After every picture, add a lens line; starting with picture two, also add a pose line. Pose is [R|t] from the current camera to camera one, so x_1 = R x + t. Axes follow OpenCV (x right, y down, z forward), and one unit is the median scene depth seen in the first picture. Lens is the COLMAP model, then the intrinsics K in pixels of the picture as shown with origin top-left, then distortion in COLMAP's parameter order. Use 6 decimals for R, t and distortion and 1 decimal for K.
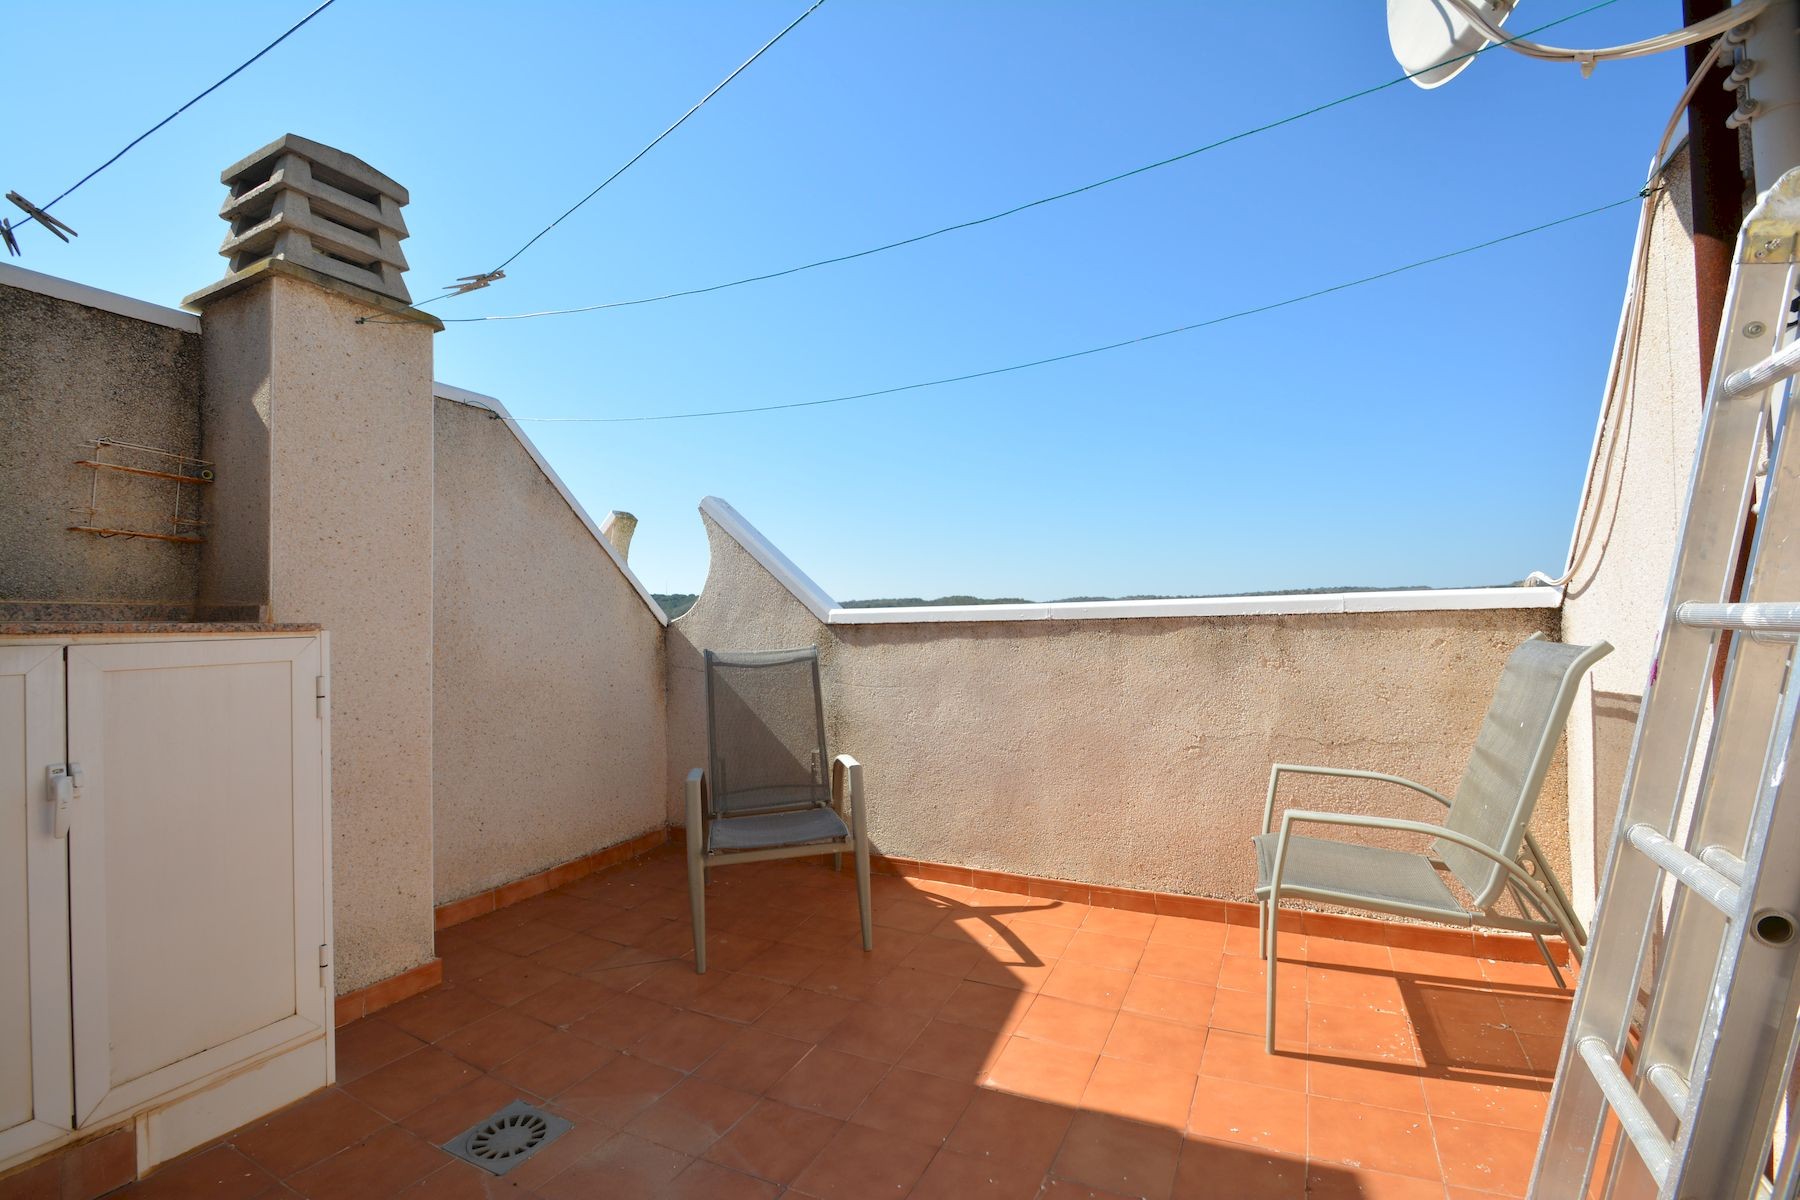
lens RADIAL K [[792.9, 0, 901.5], [0, 792.9, 606.4], [0, 0, 1]] dist [0.013129, -0.014976]
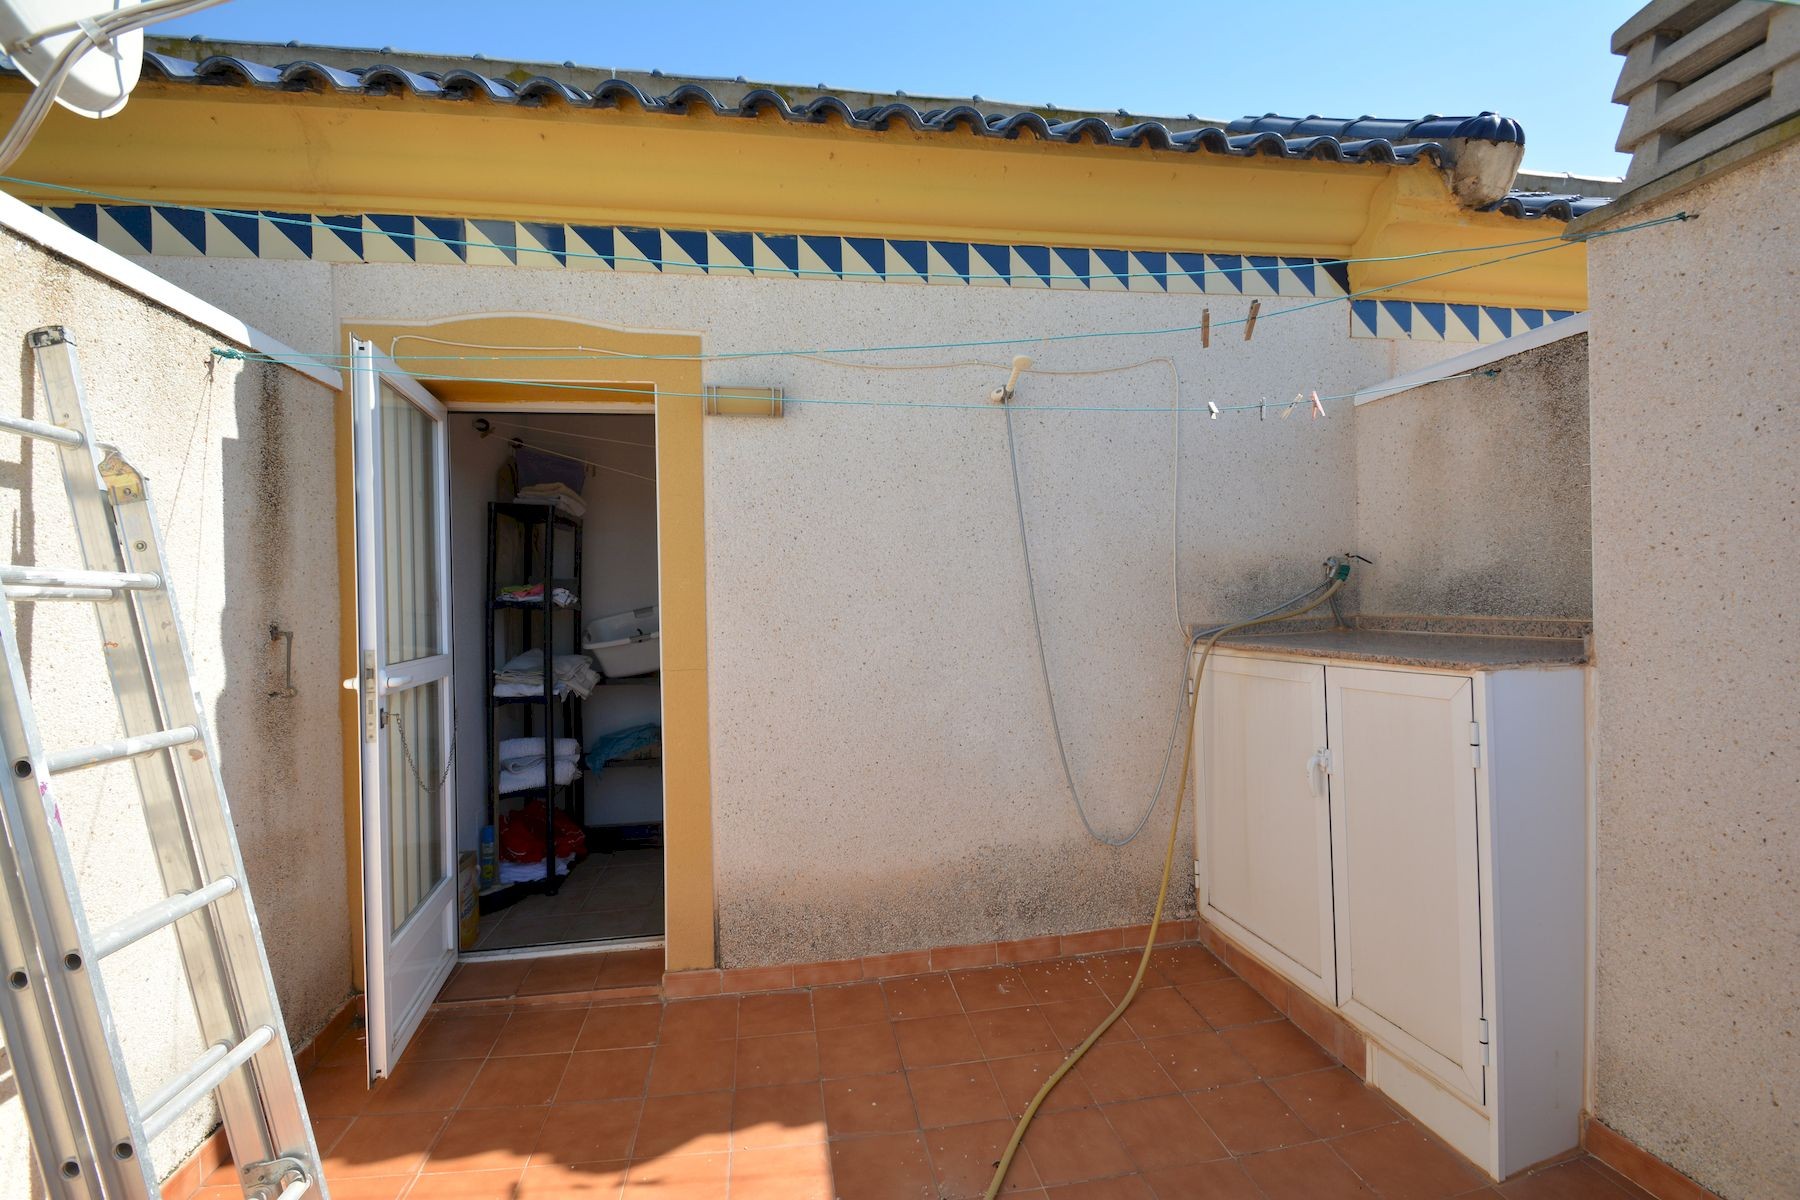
lens RADIAL K [[792.9, 0, 906.0], [0, 792.9, 604.9], [0, 0, 1]] dist [0.013129, -0.014976]
pose [[-0.803016, 0.040416, -0.594586, 0.362003], [0.053654, 0.998549, -0.004587, -0.085815], [0.593538, -0.035586, -0.804019, 1.560598]]
